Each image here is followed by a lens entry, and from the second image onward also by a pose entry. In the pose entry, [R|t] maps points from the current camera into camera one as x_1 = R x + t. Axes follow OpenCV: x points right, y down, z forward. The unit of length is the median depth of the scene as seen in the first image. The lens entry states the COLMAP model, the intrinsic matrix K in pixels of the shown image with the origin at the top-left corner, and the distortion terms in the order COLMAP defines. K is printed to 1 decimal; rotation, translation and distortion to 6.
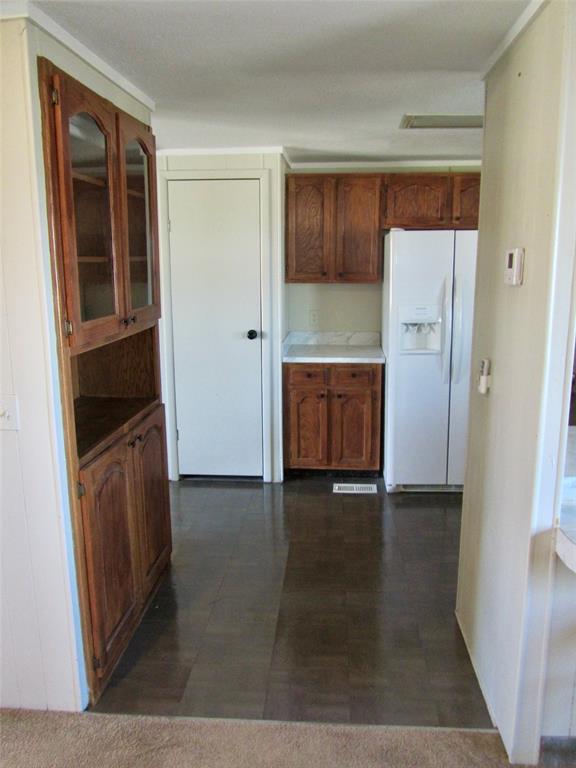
lens RADIAL K [[623.1, 0, 288.0], [0, 623.1, 384.0], [0, 0, 1]] dist [-0.026886, 0.004023]
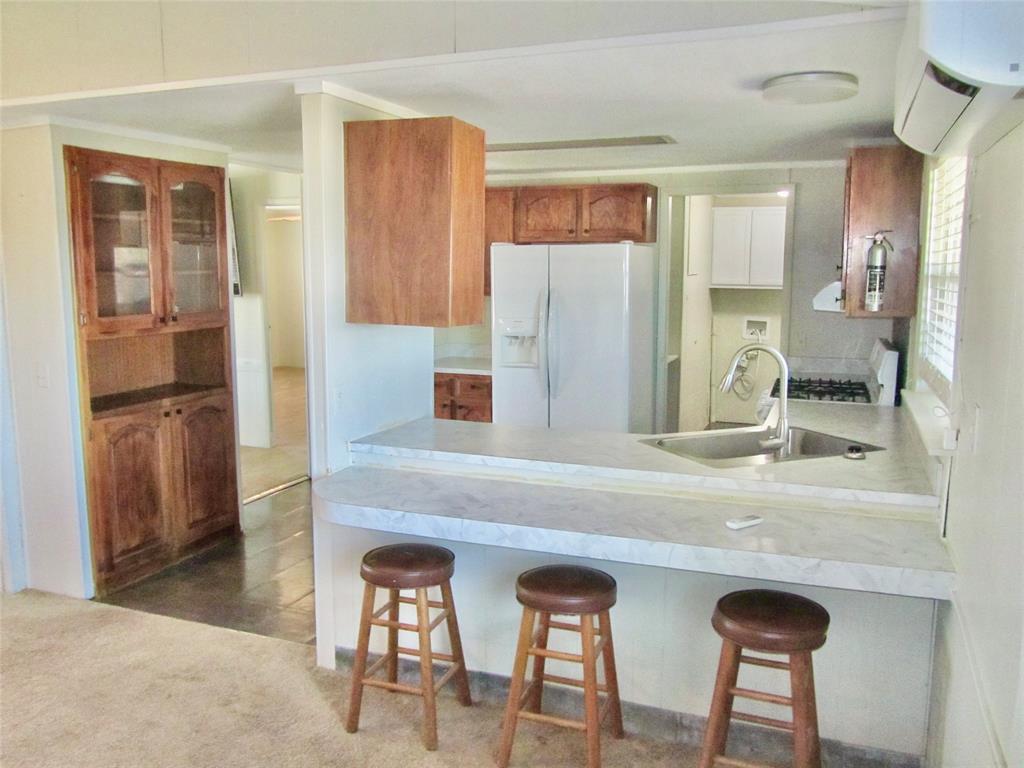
lens RADIAL K [[830.8, 0, 512.0], [0, 830.8, 384.0], [0, 0, 1]] dist [-0.026886, 0.004023]
pose [[0.951558, 0.048952, -0.303547, 0.595182], [-0.065858, 0.996782, -0.045705, 0.040088], [0.300332, 0.063482, 0.951720, -0.265431]]
